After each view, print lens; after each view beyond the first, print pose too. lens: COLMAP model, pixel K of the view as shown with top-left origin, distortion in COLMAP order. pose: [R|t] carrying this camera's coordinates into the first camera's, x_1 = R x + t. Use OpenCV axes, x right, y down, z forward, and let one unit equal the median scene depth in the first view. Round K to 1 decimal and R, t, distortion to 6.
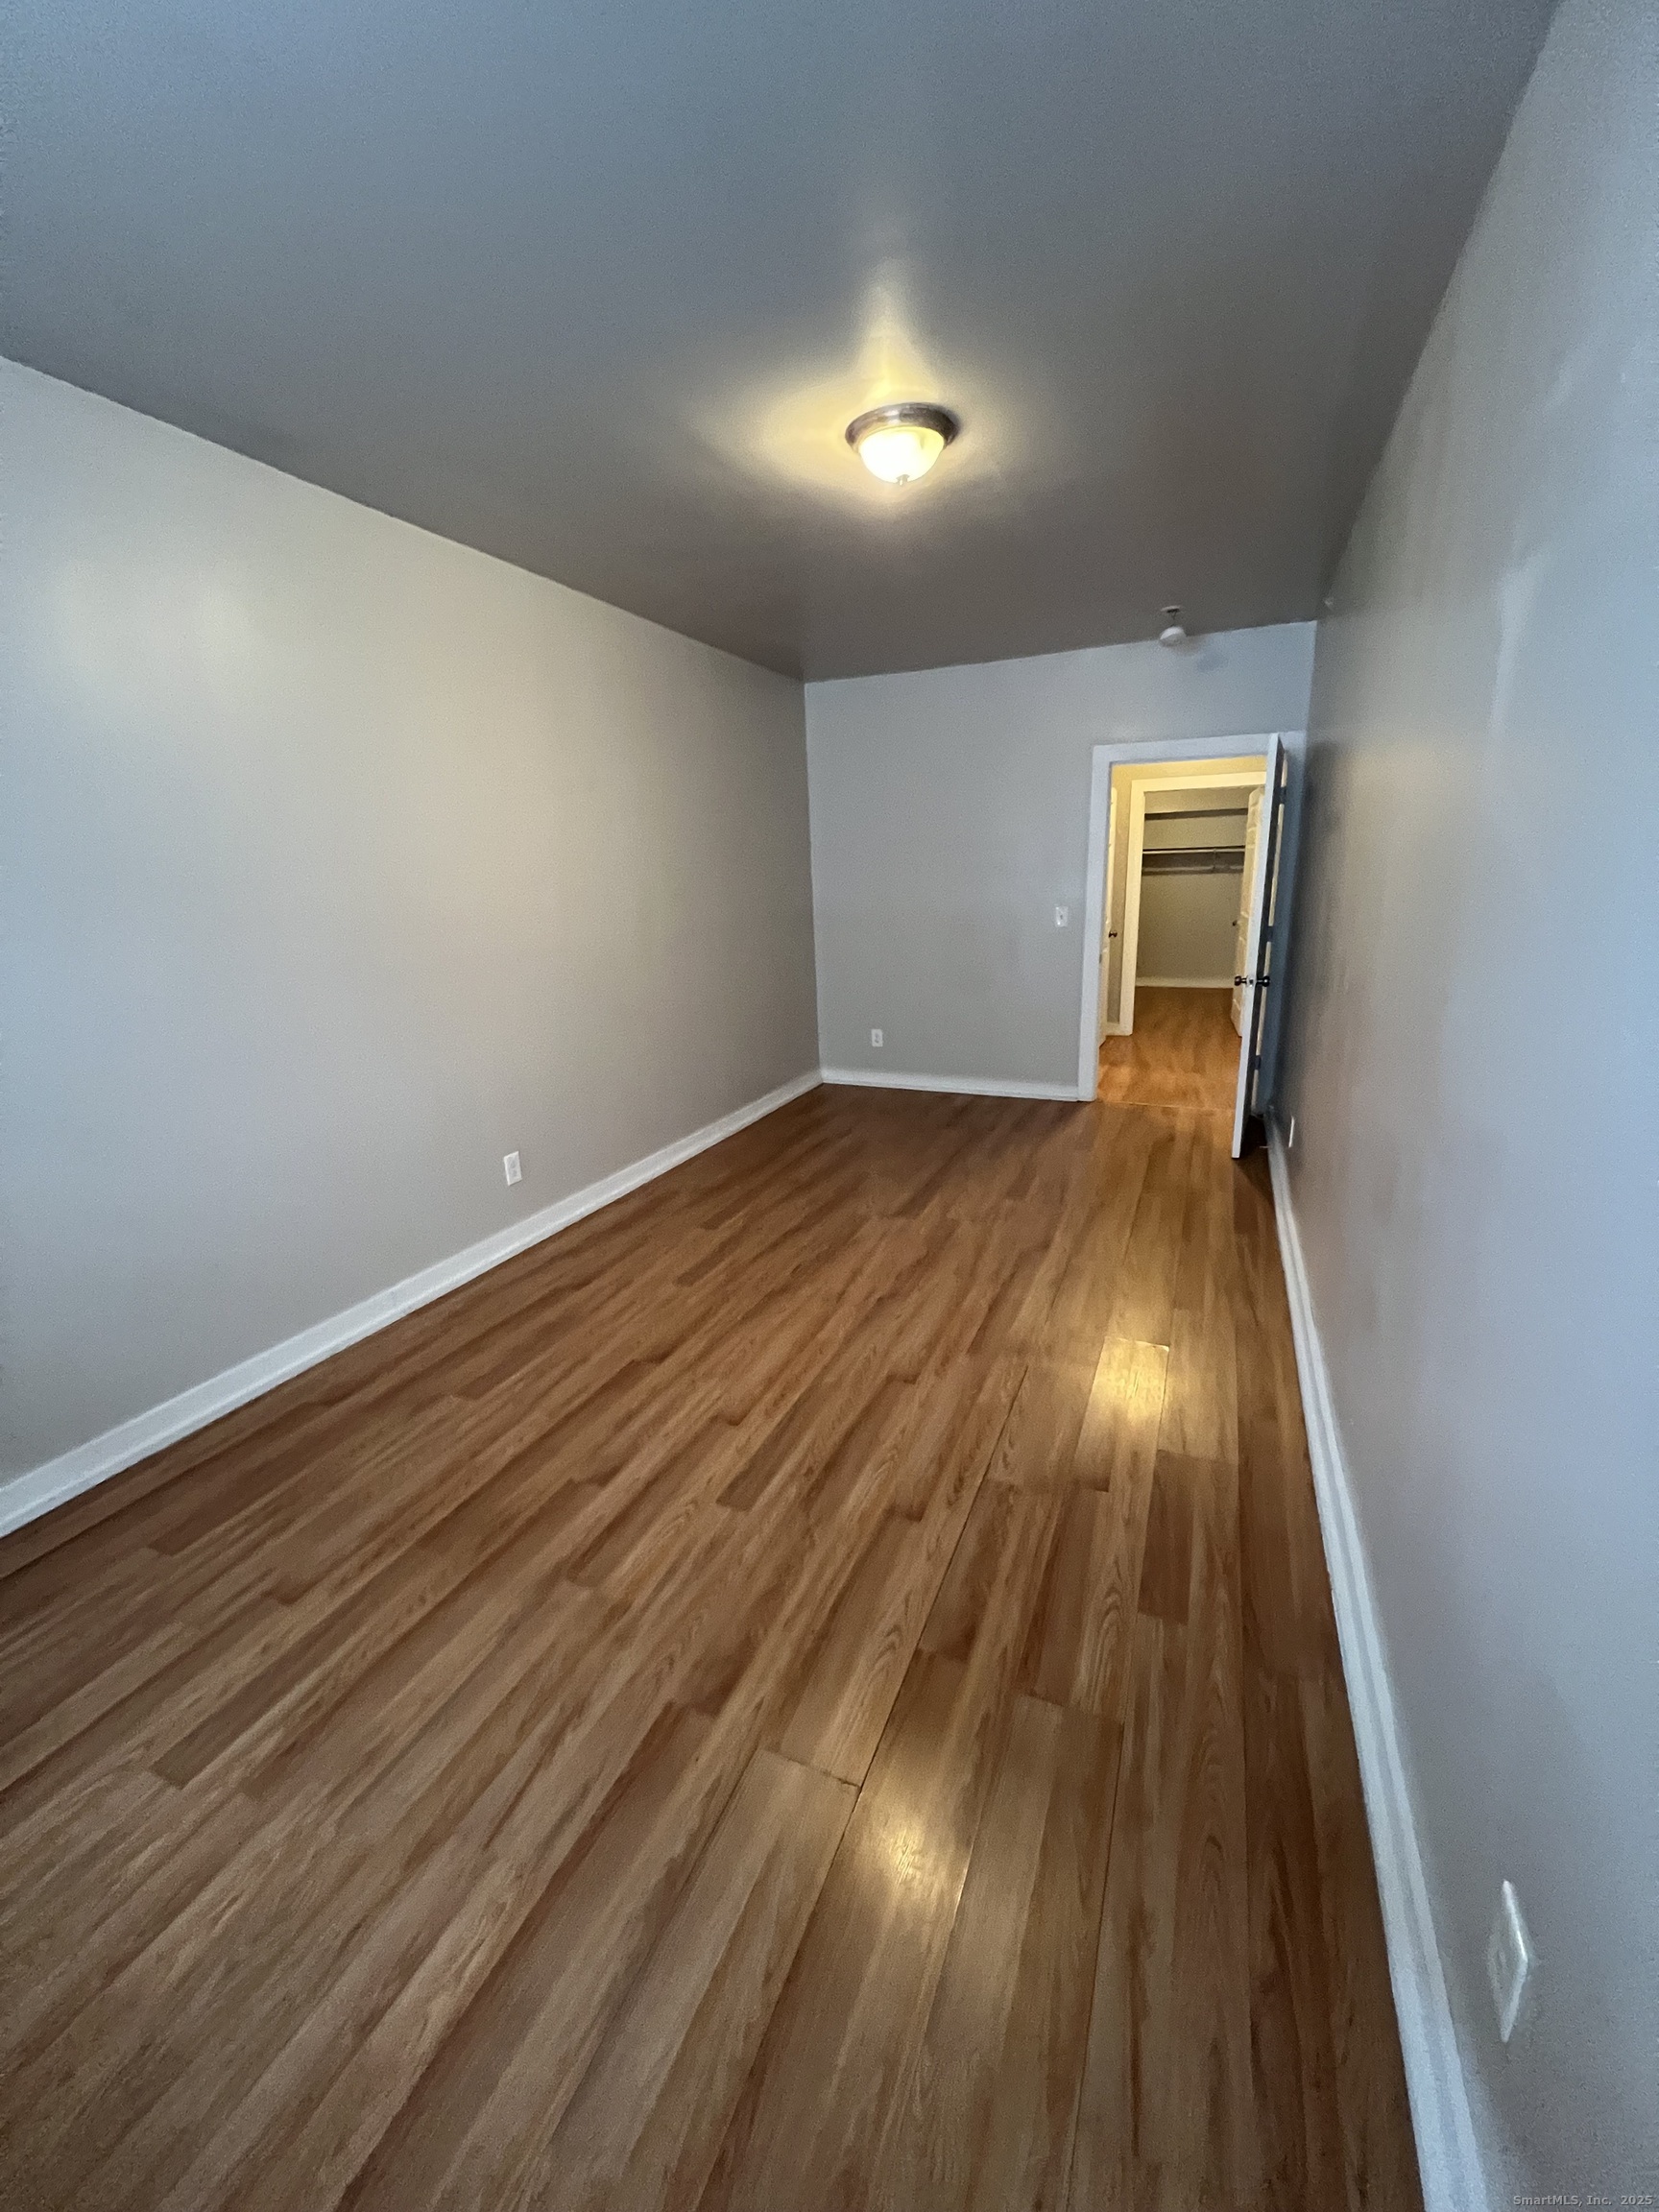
lens RADIAL K [[882.8, 0, 829.5], [0, 882.8, 1106.0], [0, 0, 1]] dist [0.002096, 0.000252]
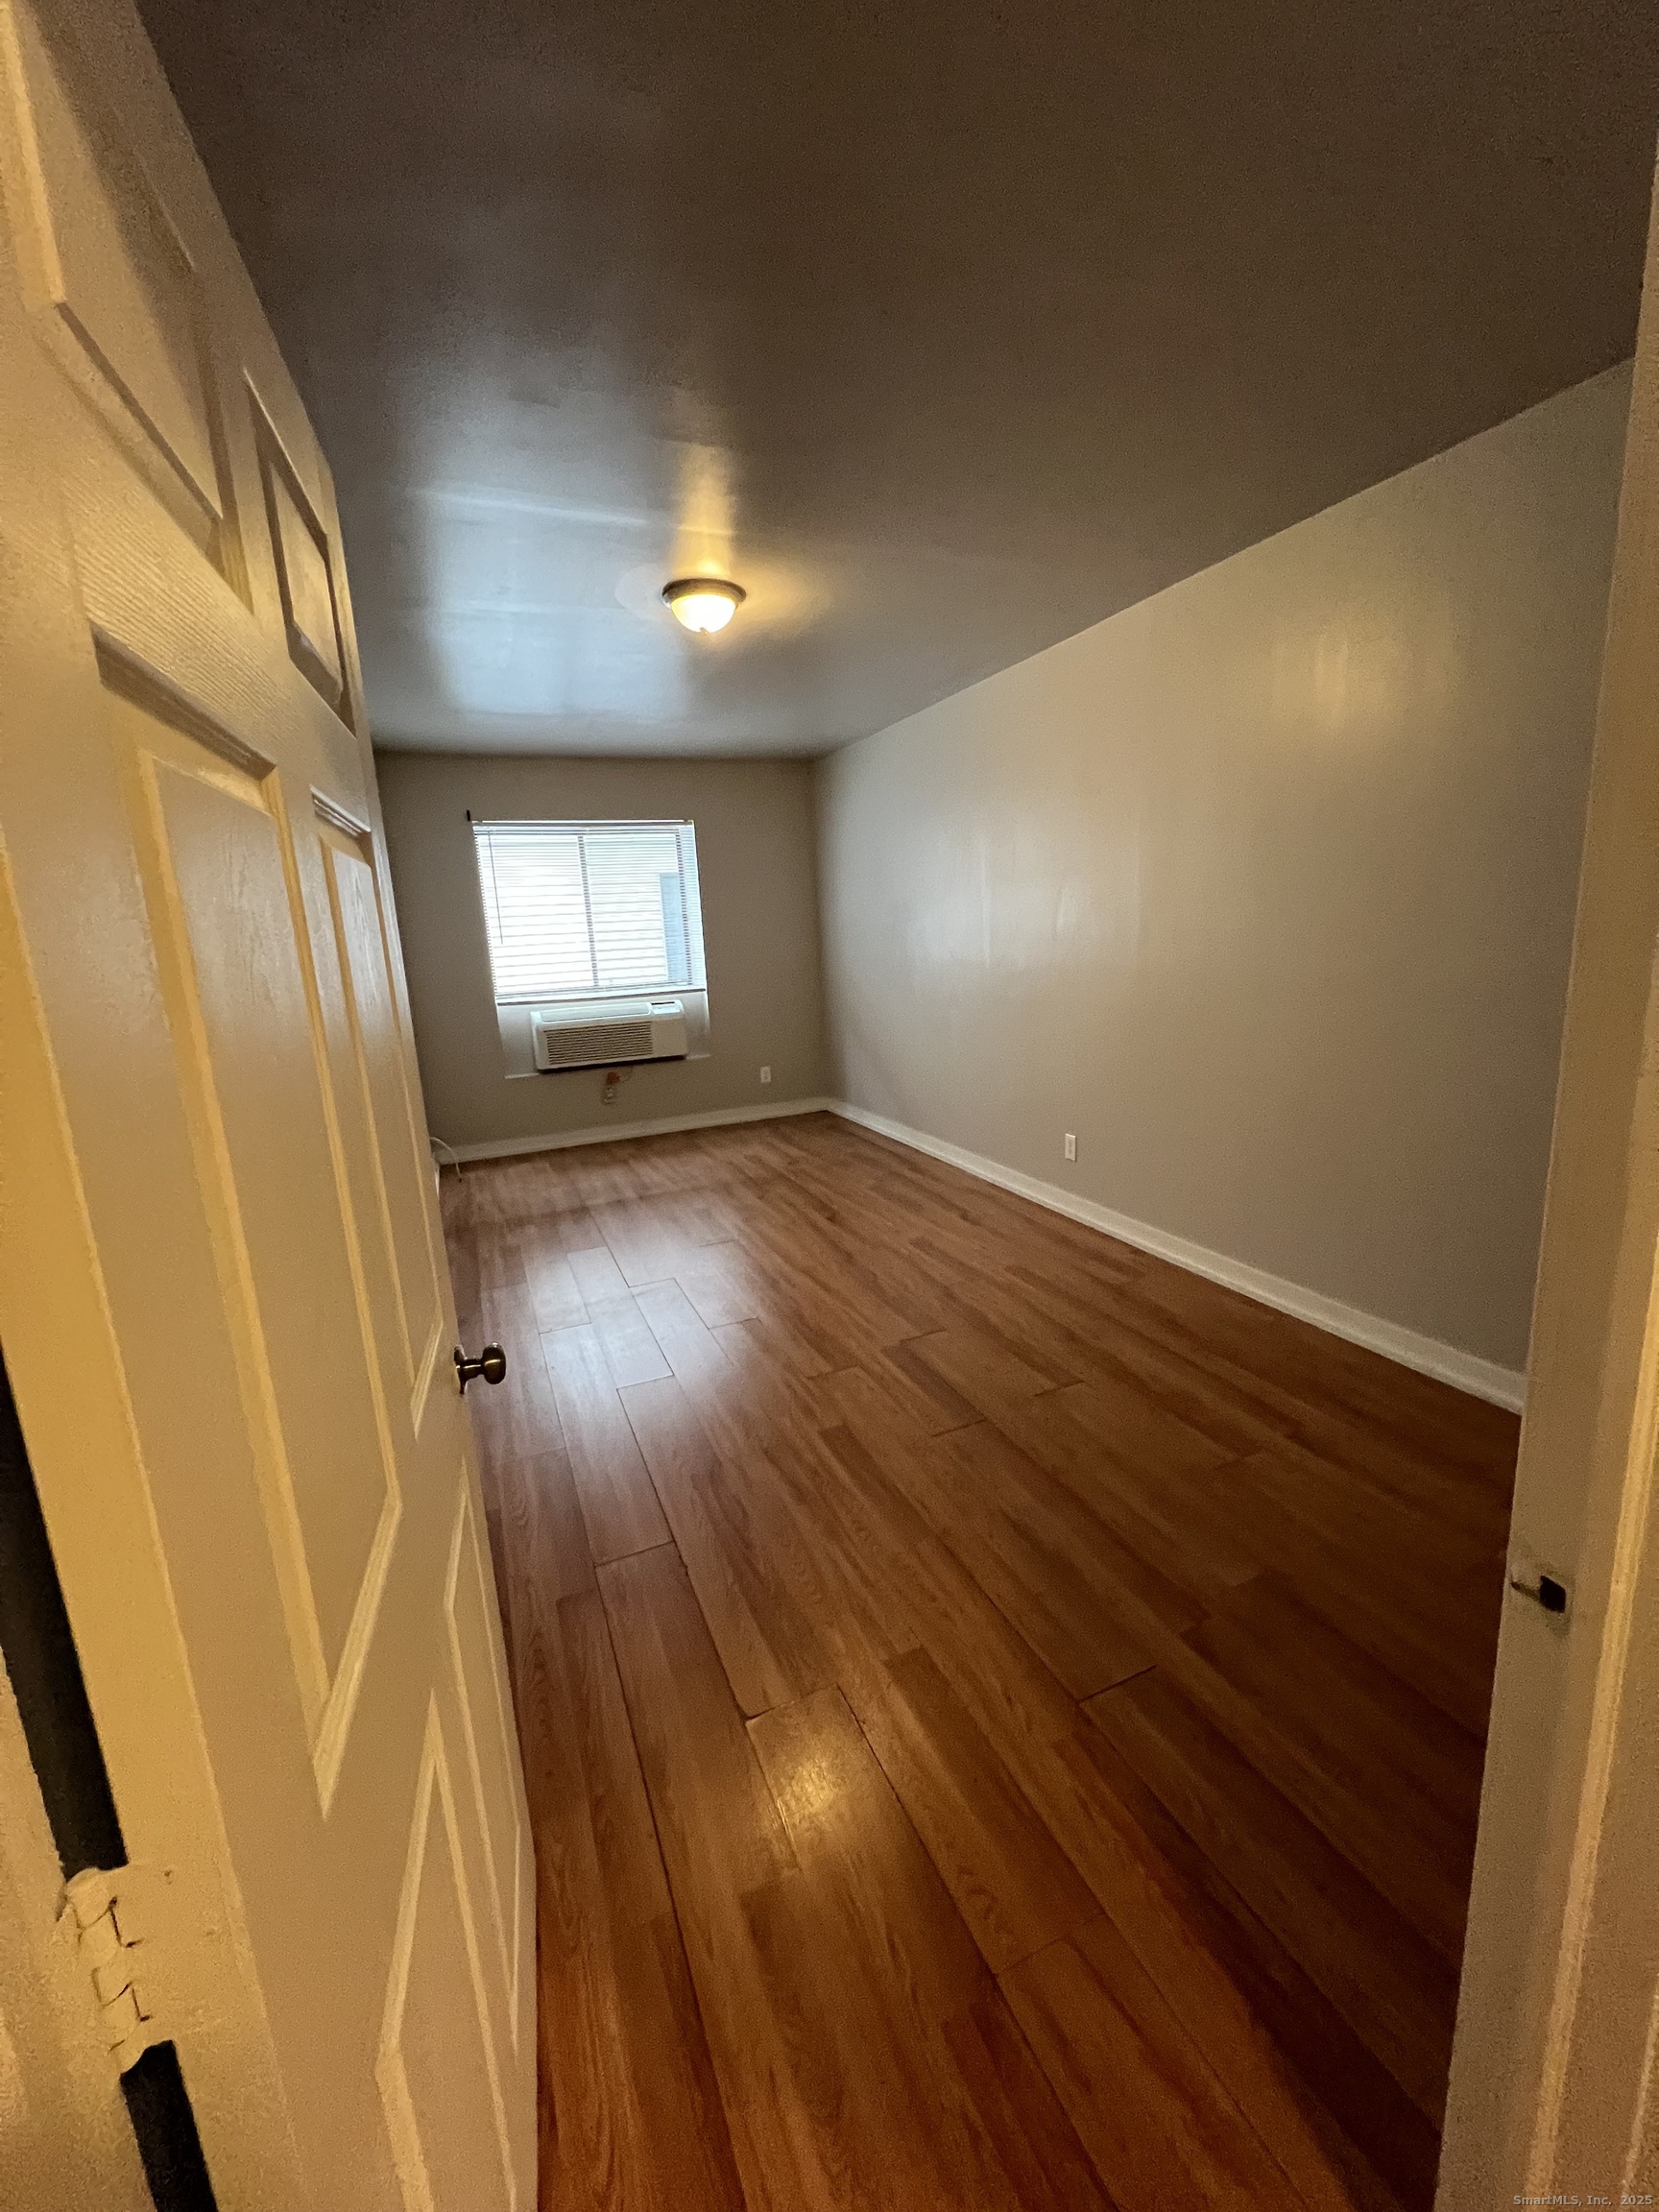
lens RADIAL K [[882.9, 0, 829.5], [0, 882.9, 1106.0], [0, 0, 1]] dist [-0.001193, 0.000260]
pose [[-0.686304, 0.209375, -0.696526, 0.865990], [-0.116839, 0.913492, 0.389720, -0.514373], [0.717868, 0.348848, -0.602470, 1.854602]]
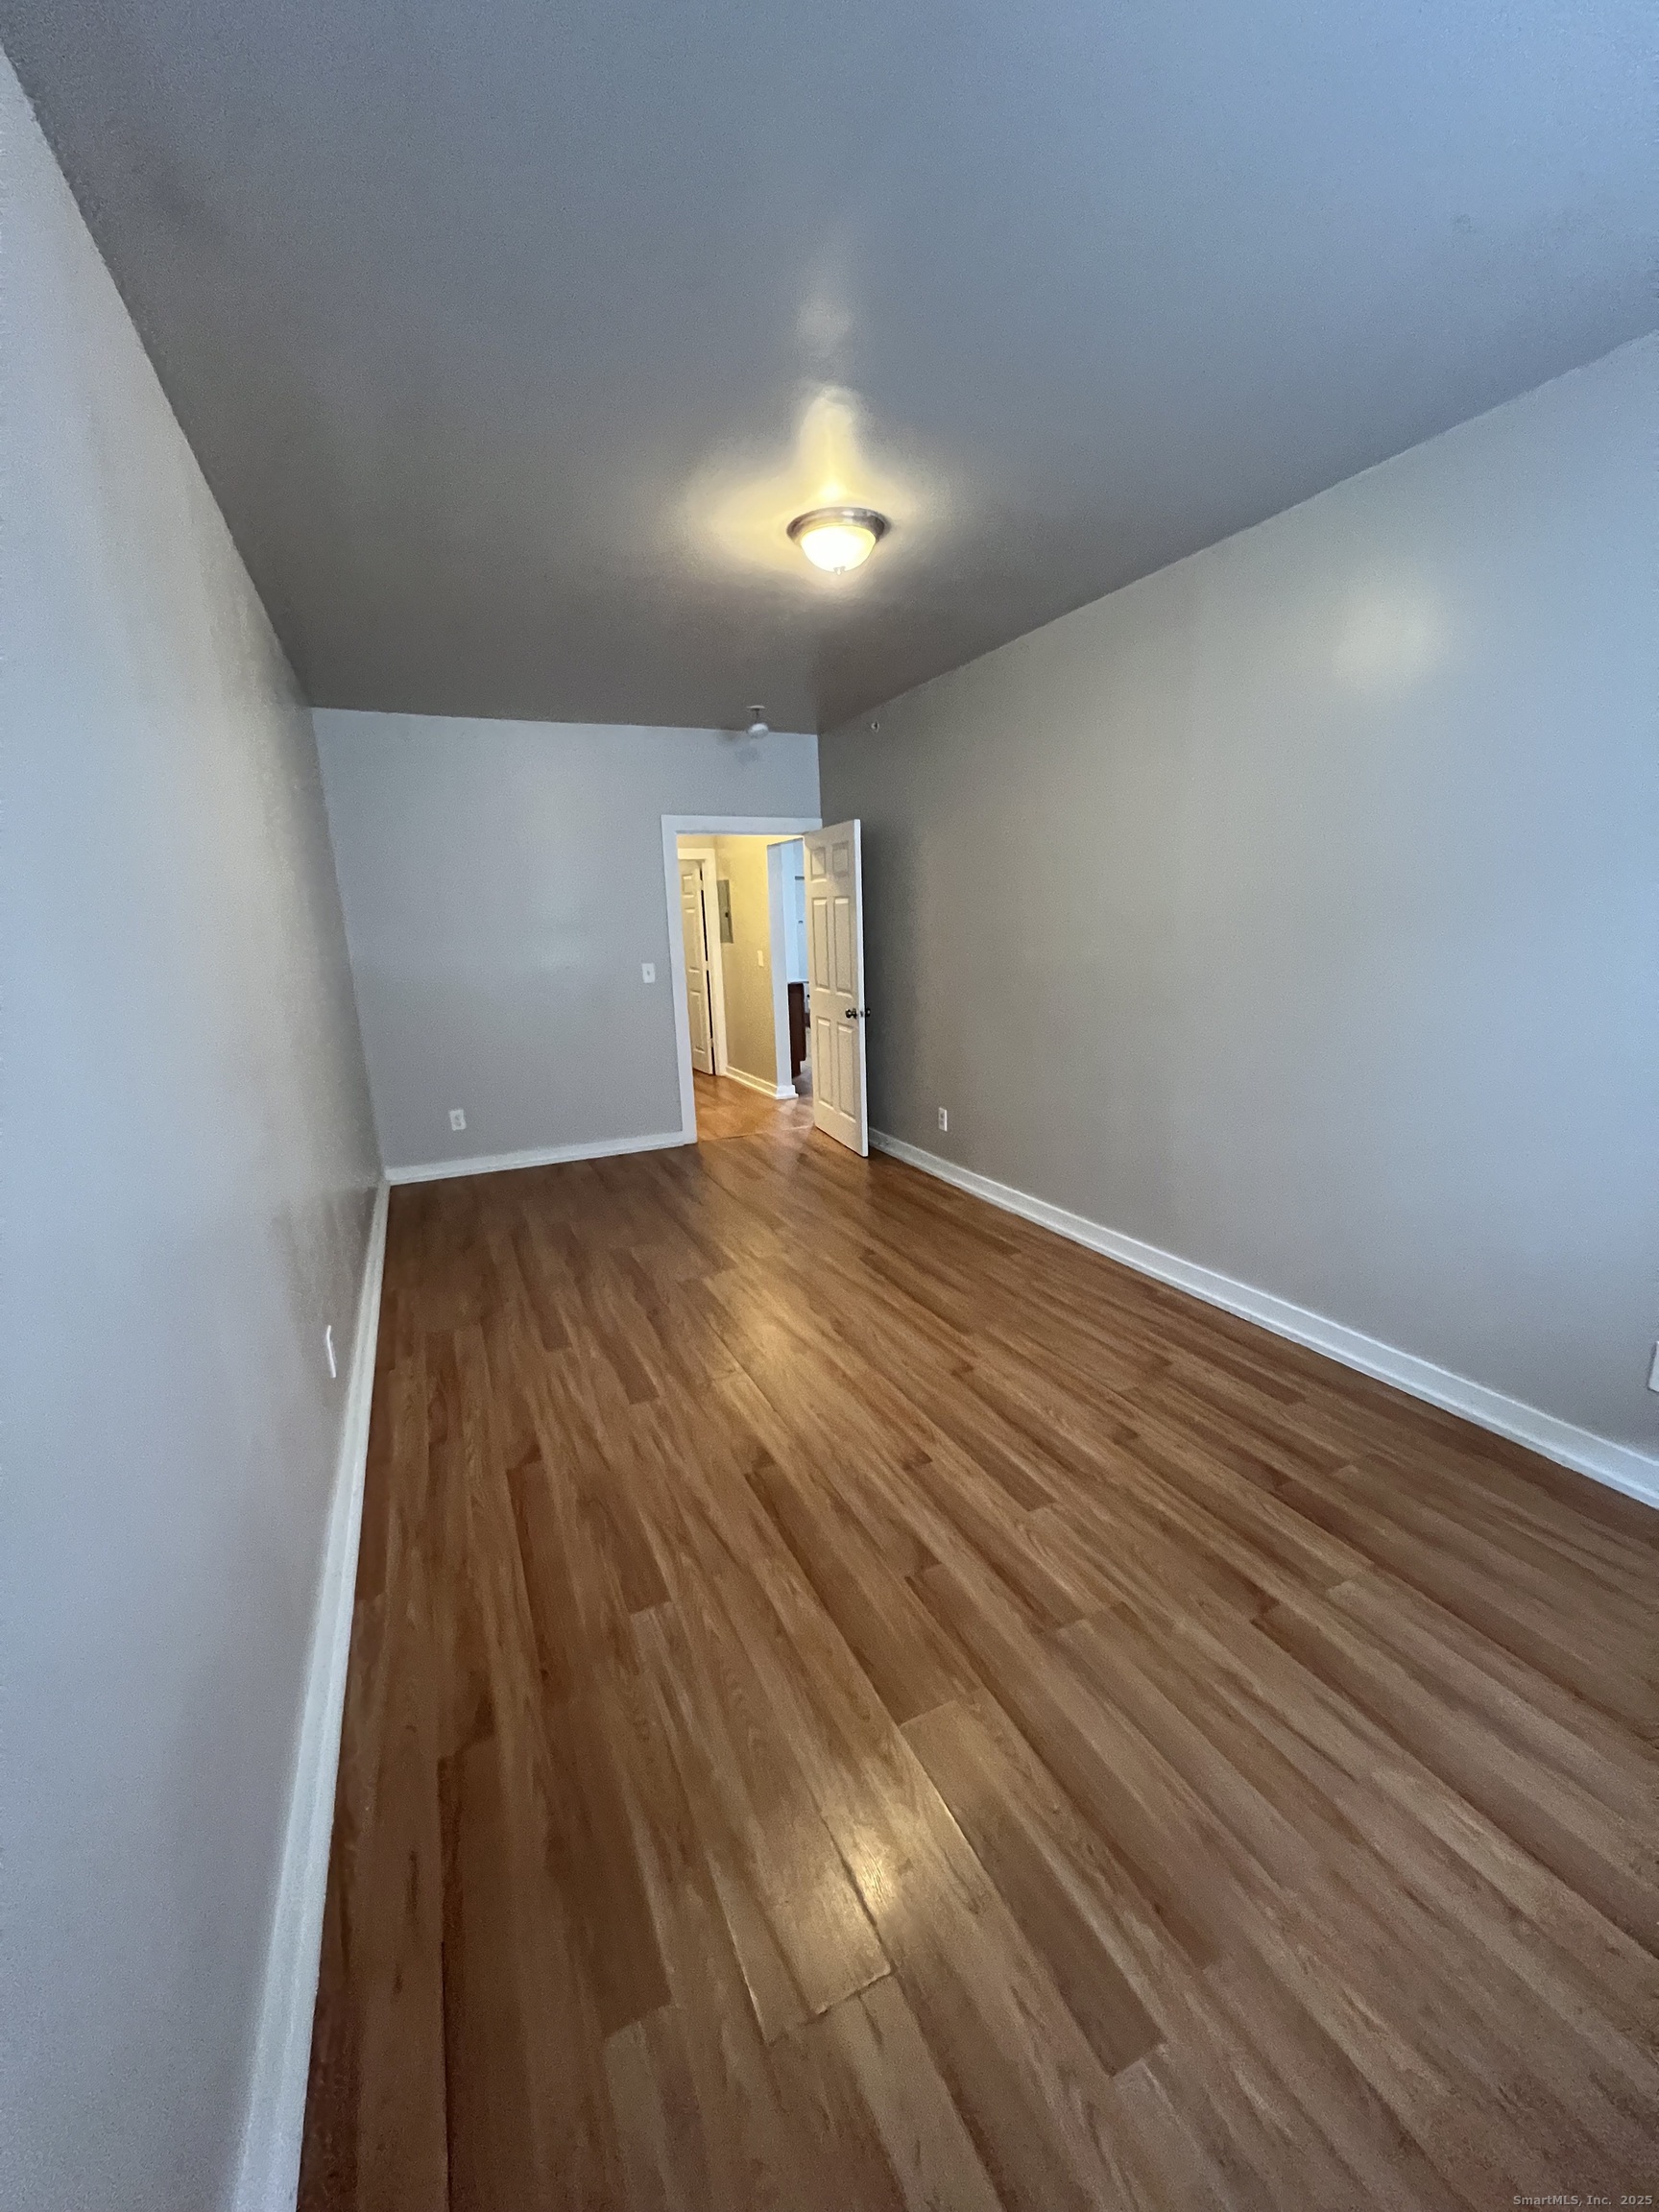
lens RADIAL K [[882.9, 0, 829.5], [0, 882.9, 1106.0], [0, 0, 1]] dist [-0.001193, 0.000260]
pose [[0.665178, -0.149208, 0.731625, -0.724132], [0.206356, 0.978404, 0.011922, -0.054085], [-0.717604, 0.143045, 0.681603, 0.298385]]
